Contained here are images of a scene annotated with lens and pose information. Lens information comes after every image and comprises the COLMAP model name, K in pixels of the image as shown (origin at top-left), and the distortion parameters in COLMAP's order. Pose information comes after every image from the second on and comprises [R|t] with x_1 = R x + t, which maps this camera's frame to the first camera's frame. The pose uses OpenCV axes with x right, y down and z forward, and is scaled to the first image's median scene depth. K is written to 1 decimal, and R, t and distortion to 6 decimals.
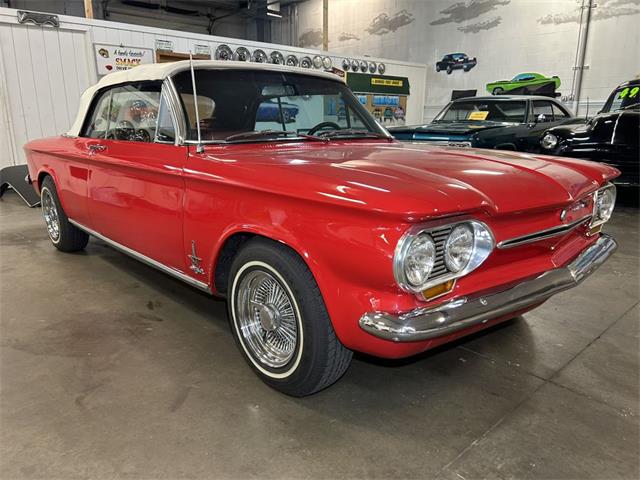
lens RADIAL K [[488.3, 0, 311.0], [0, 488.3, 239.3], [0, 0, 1]] dist [0.037522, -0.042355]
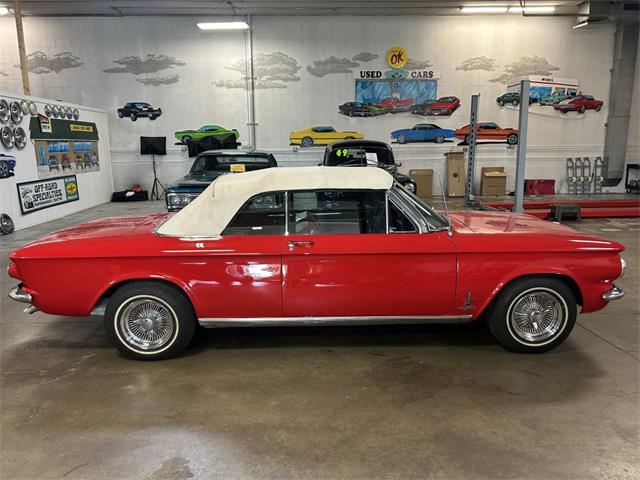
lens RADIAL K [[488.3, 0, 311.6], [0, 488.3, 245.0], [0, 0, 1]] dist [0.037522, -0.042355]
pose [[0.651537, -0.158626, 0.741847, -0.785916], [0.187183, 0.981274, 0.045426, -0.141432], [-0.735161, 0.109265, 0.669029, 0.123710]]
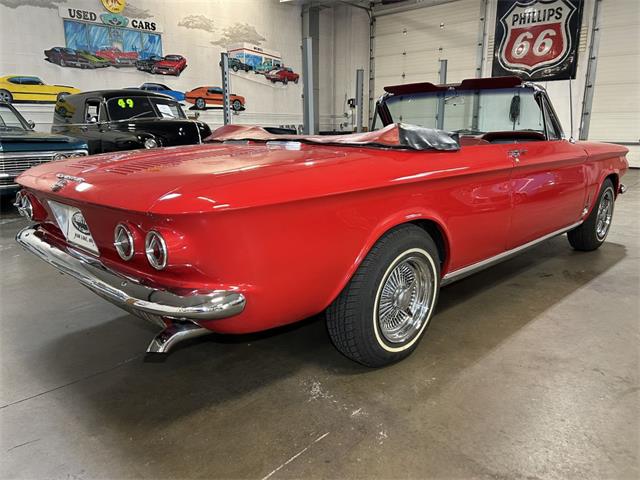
lens RADIAL K [[488.3, 0, 317.2], [0, 488.3, 242.6], [0, 0, 1]] dist [0.037522, -0.042355]
pose [[-0.054308, -0.228256, 0.972085, -0.823680], [0.235765, 0.943065, 0.234614, -0.201558], [-0.970291, 0.241925, 0.002599, 0.862204]]
